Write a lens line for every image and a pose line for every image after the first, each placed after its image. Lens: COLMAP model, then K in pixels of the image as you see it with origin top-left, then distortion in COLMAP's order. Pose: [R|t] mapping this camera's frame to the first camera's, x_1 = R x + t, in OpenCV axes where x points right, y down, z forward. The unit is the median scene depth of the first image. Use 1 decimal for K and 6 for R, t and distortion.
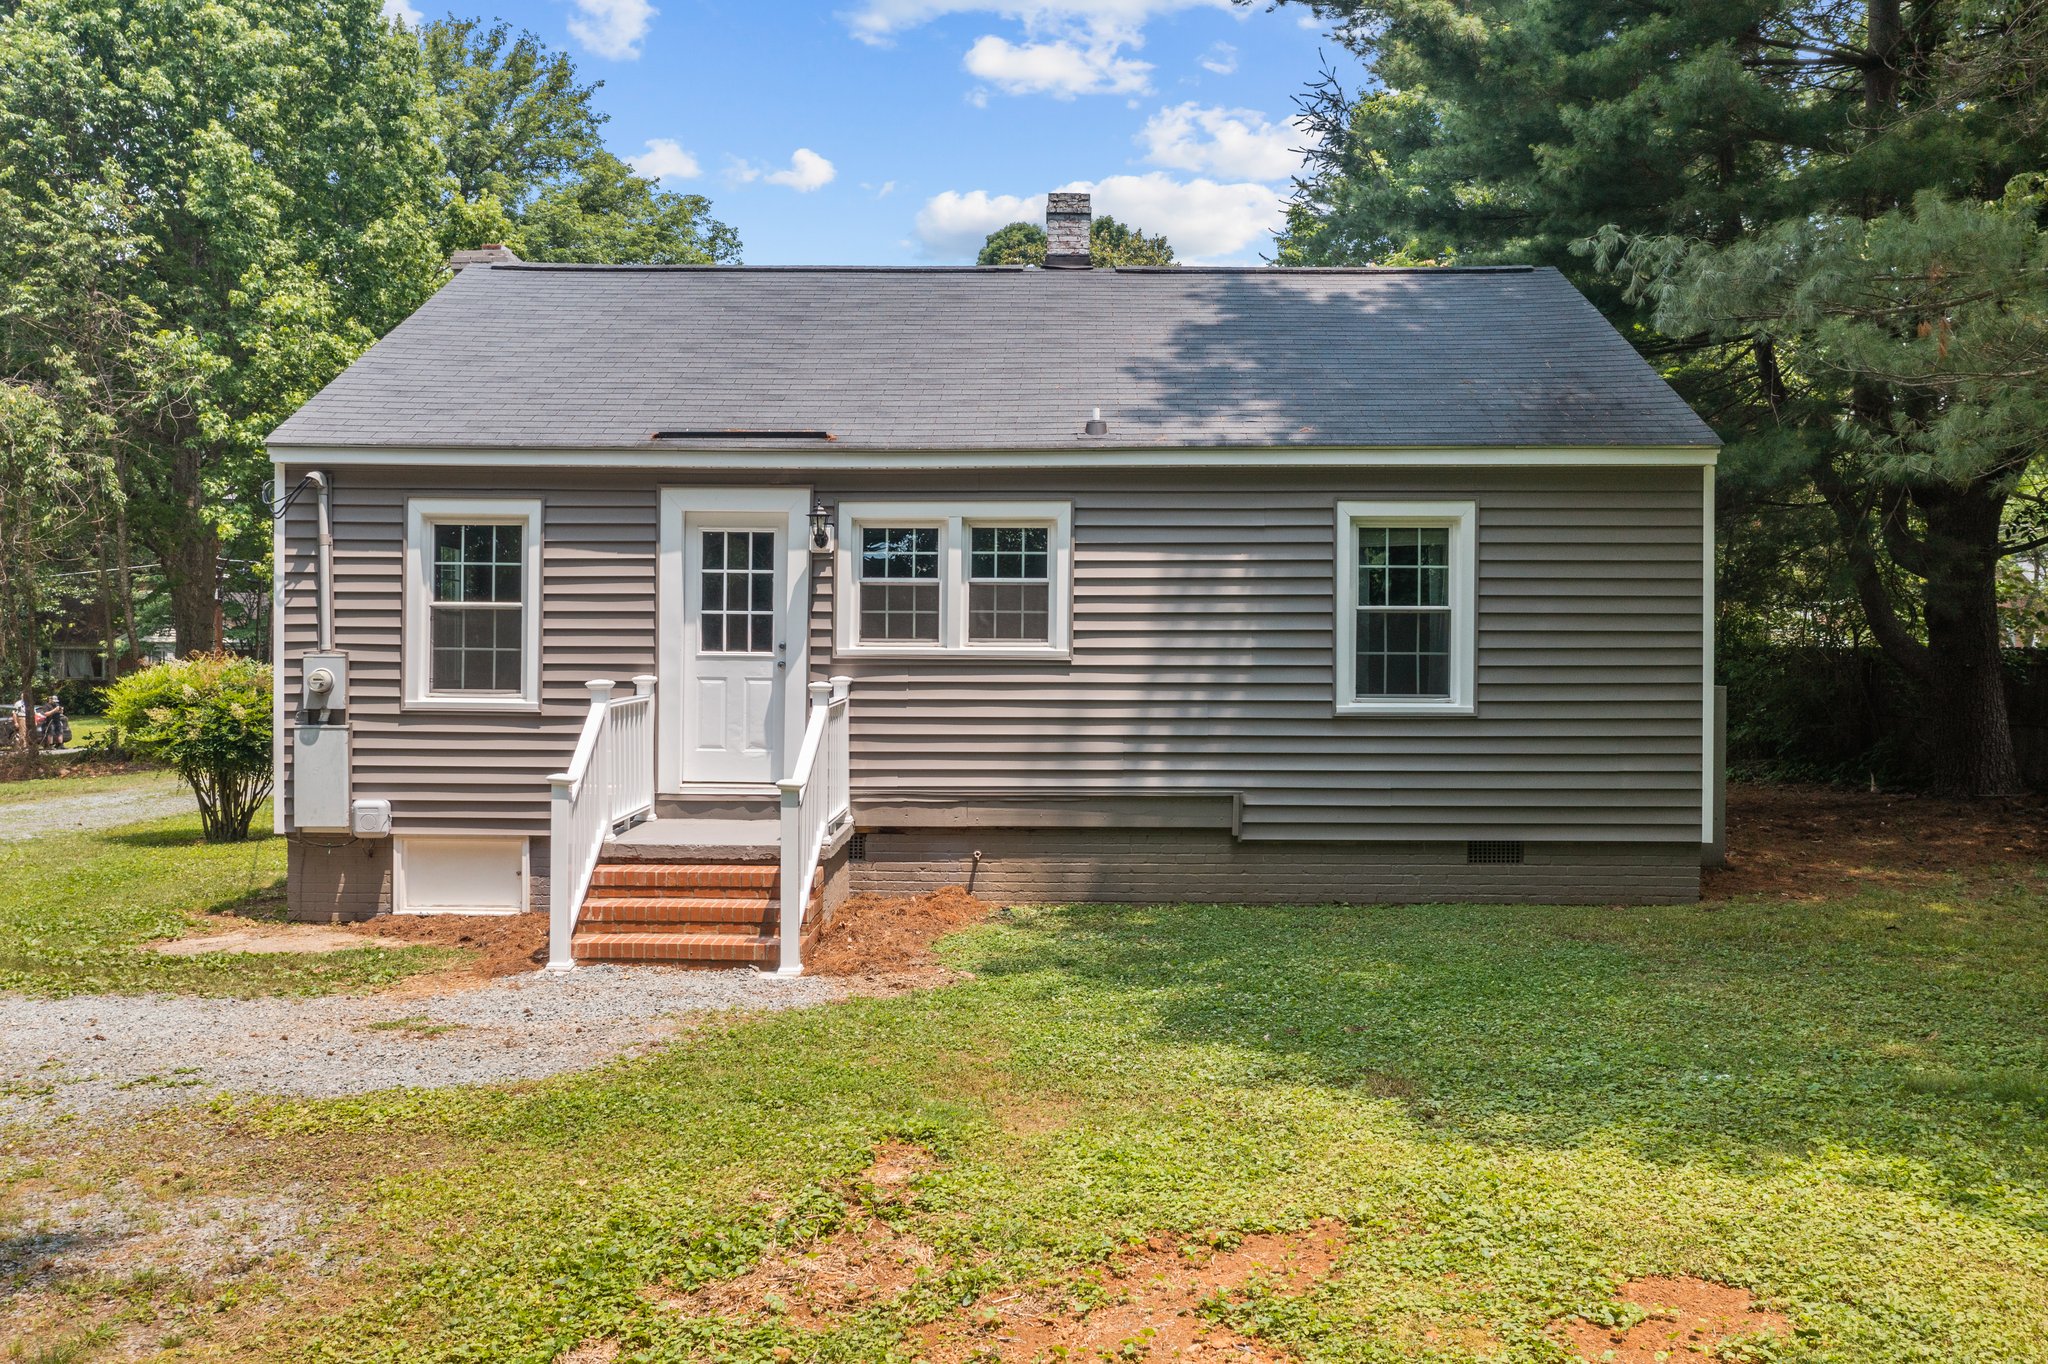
lens RADIAL K [[1614.5, 0, 1037.7], [0, 1614.5, 668.1], [0, 0, 1]] dist [0.002899, -0.008932]
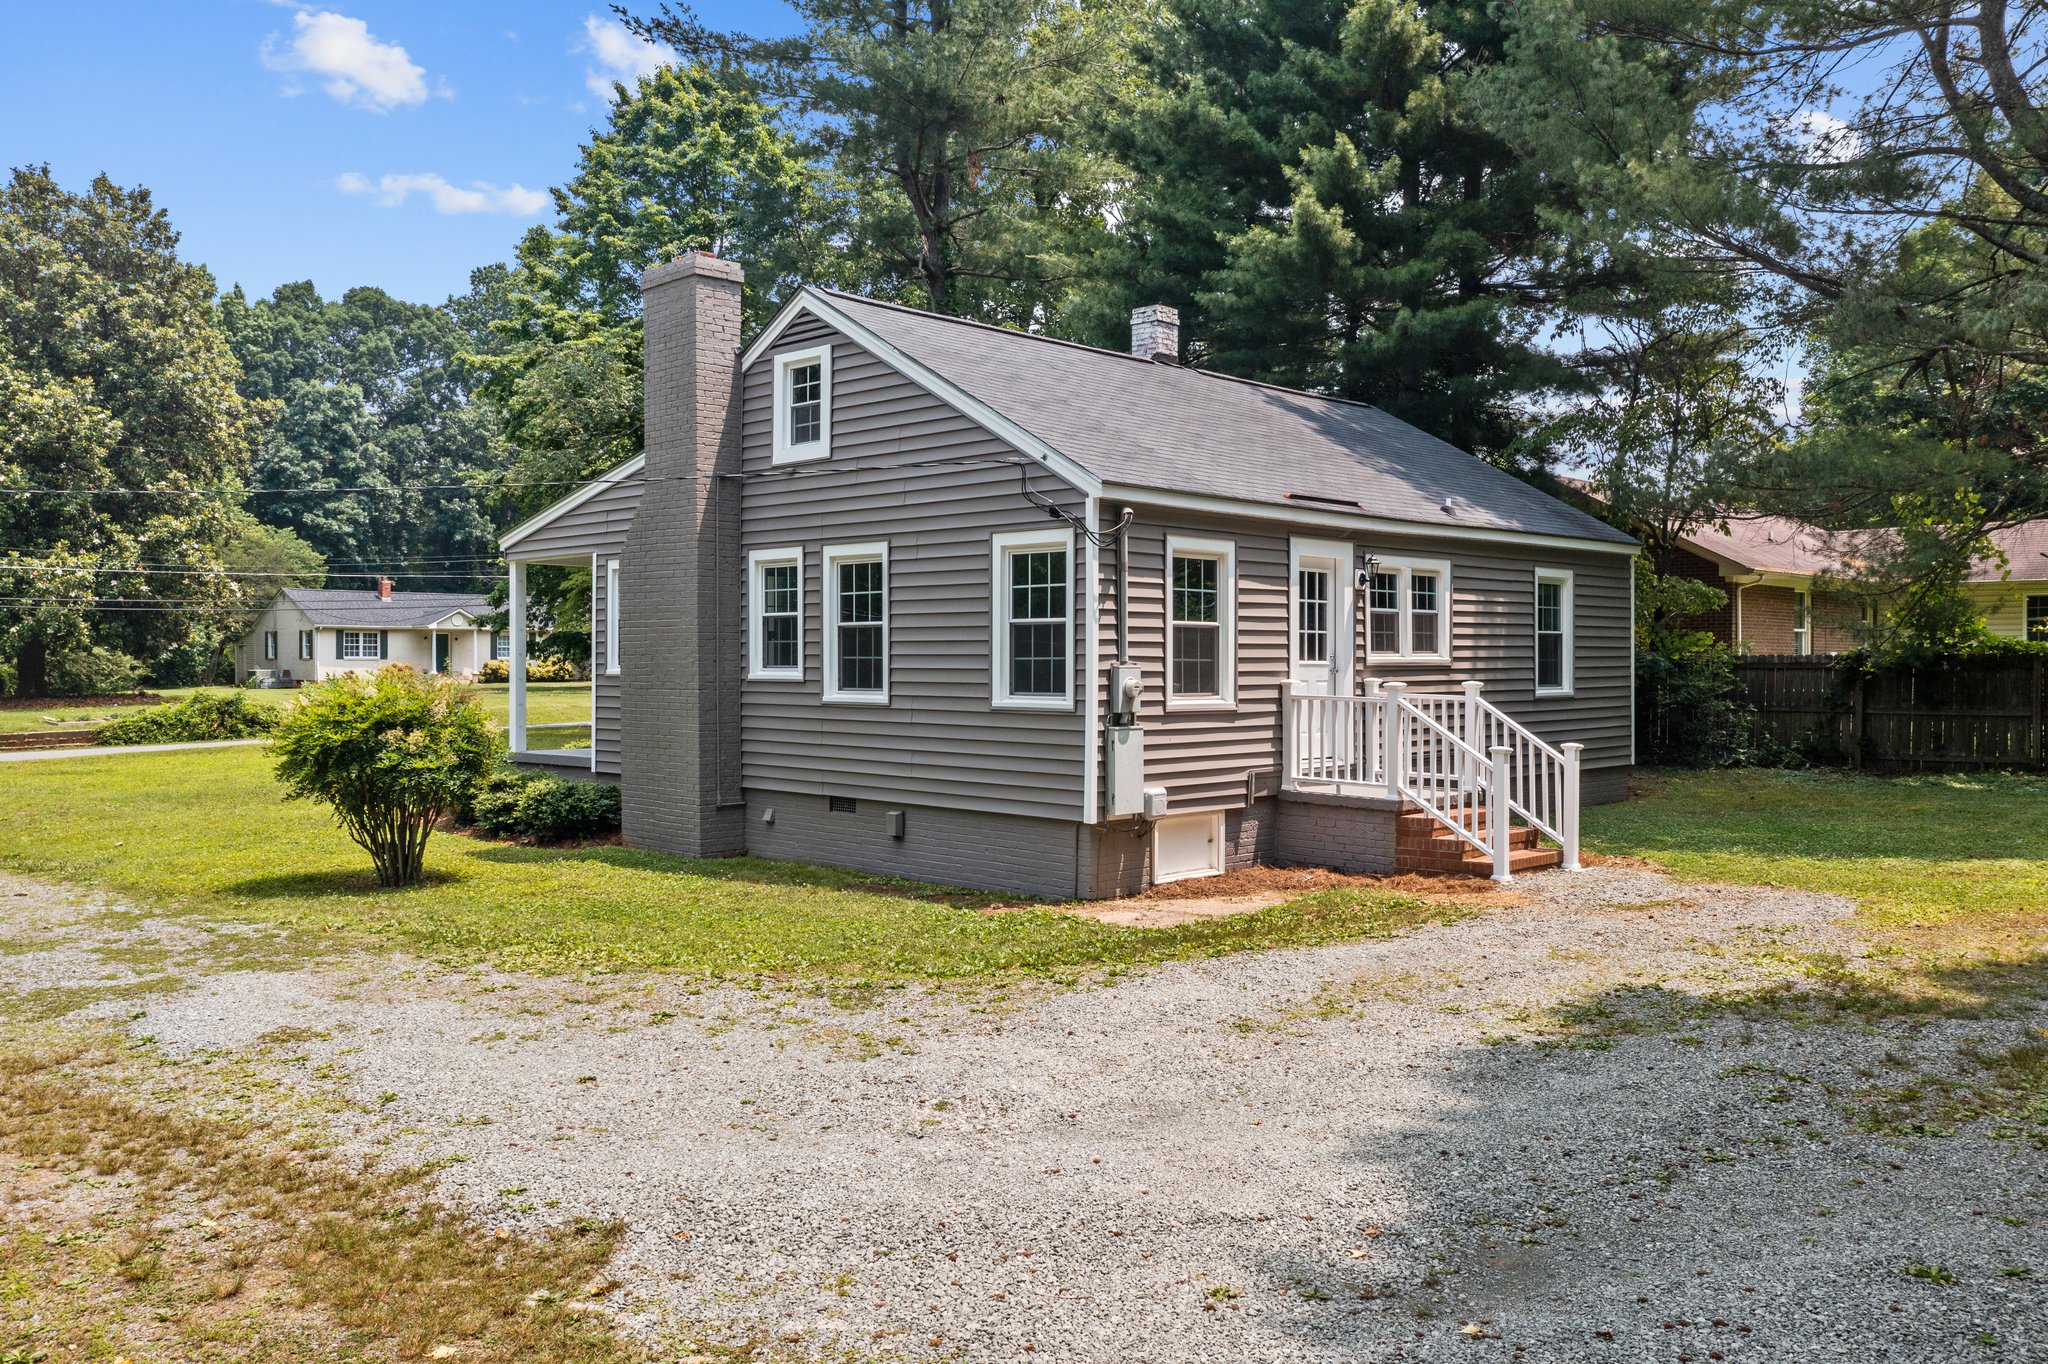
lens RADIAL K [[1614.5, 0, 1037.7], [0, 1614.5, 668.1], [0, 0, 1]] dist [0.002899, -0.008932]
pose [[0.685411, -0.008386, 0.728108, -1.325859], [0.008938, 0.999955, 0.003104, -0.010554], [-0.728101, 0.004380, 0.685456, 0.249844]]
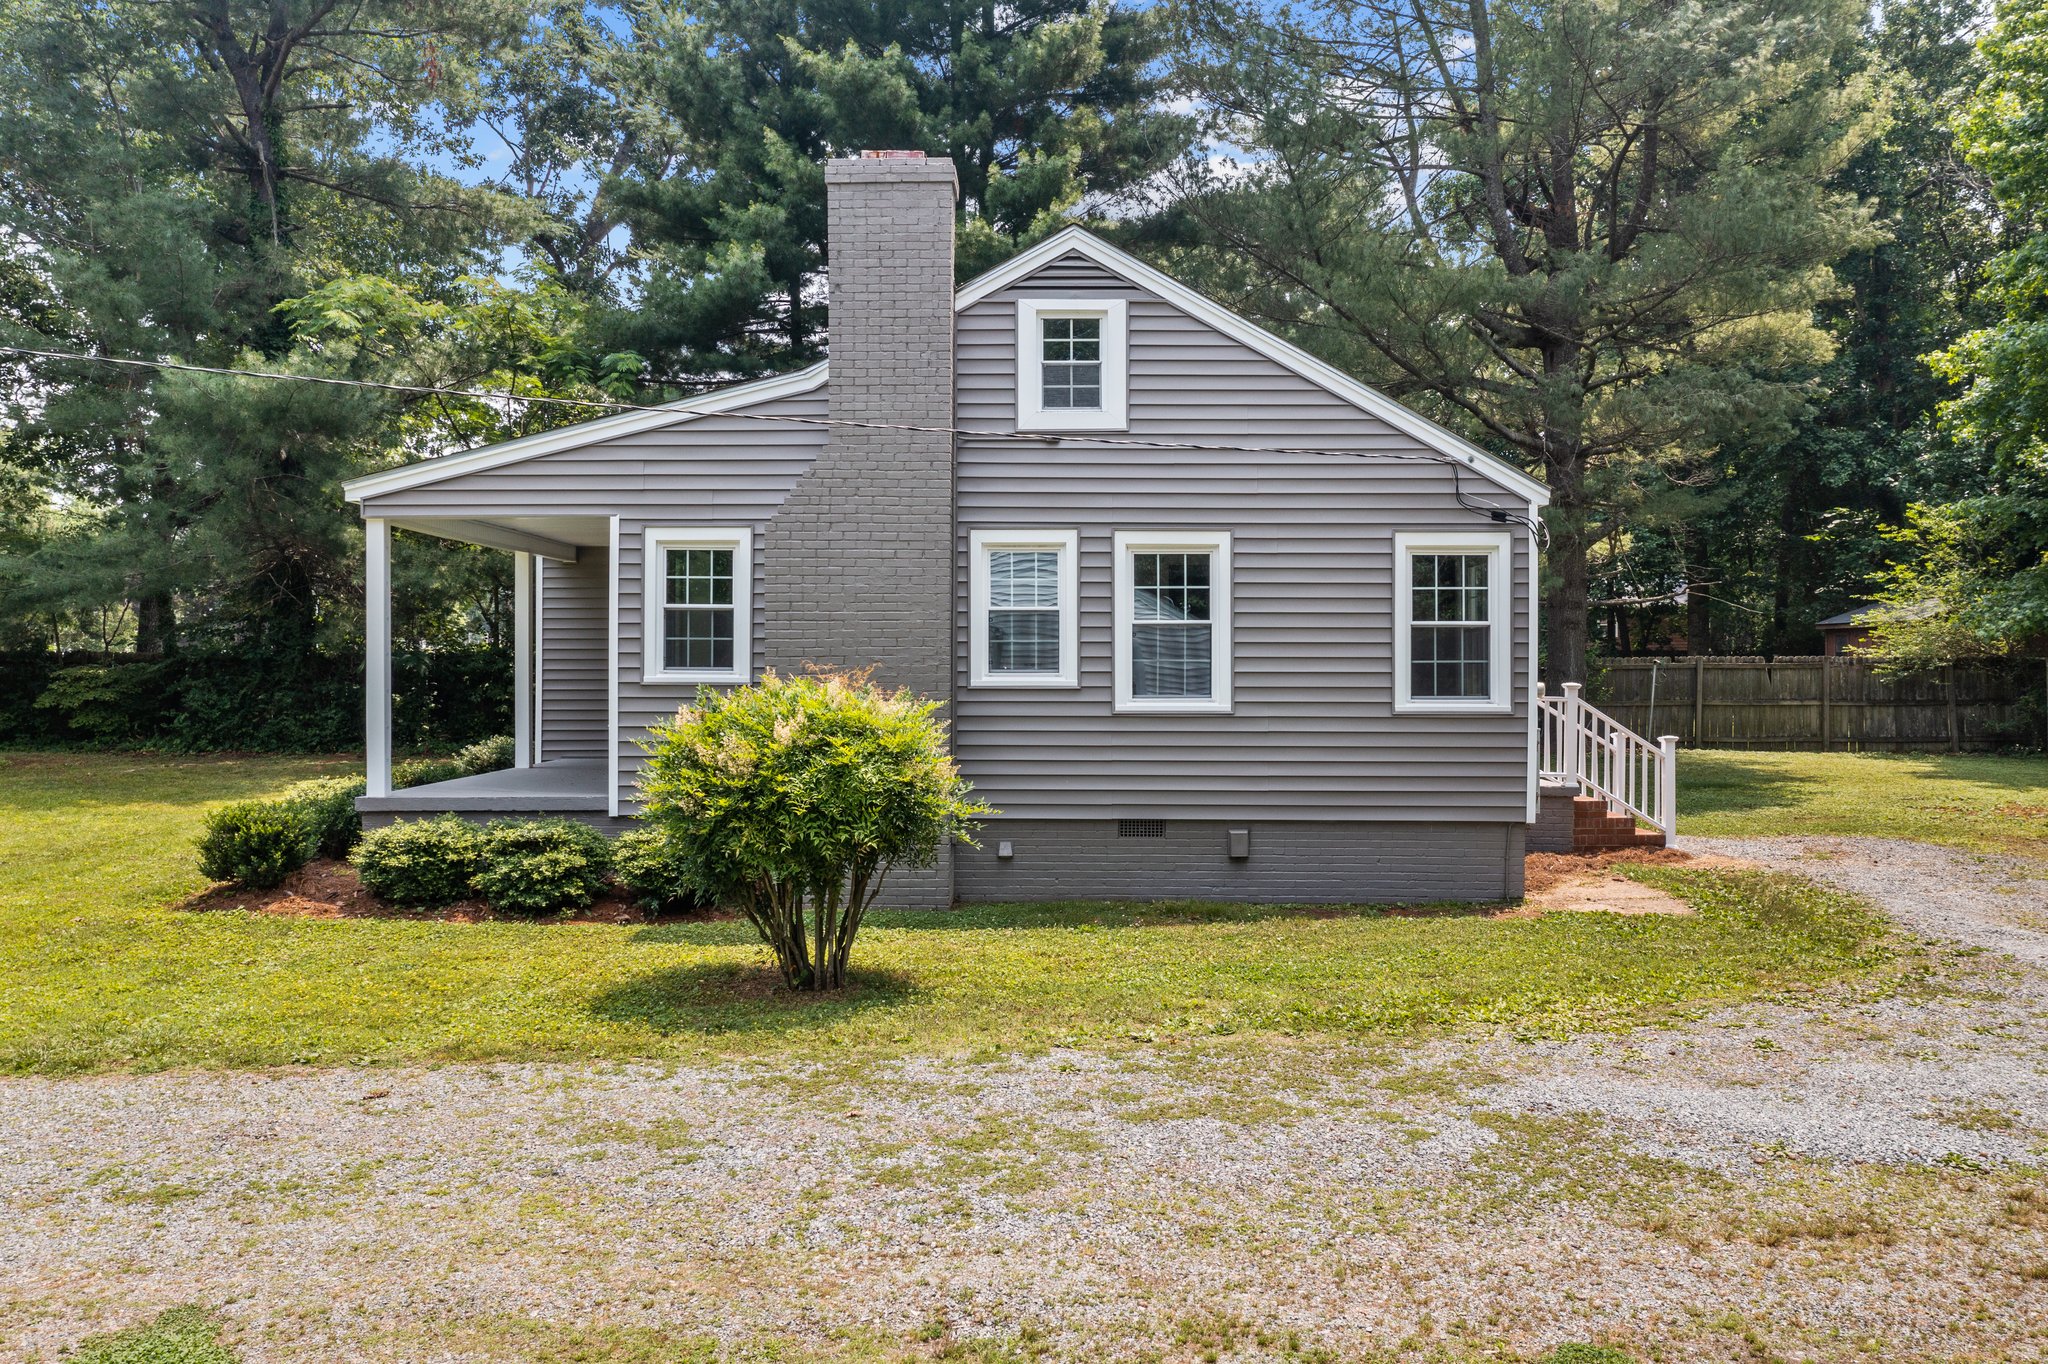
lens RADIAL K [[1614.5, 0, 1037.7], [0, 1614.5, 668.1], [0, 0, 1]] dist [0.002899, -0.008932]
pose [[-0.013684, -0.007272, 0.999880, -1.923197], [0.007509, 0.999945, 0.007375, -0.029267], [-0.999878, 0.007609, -0.013629, 2.457838]]
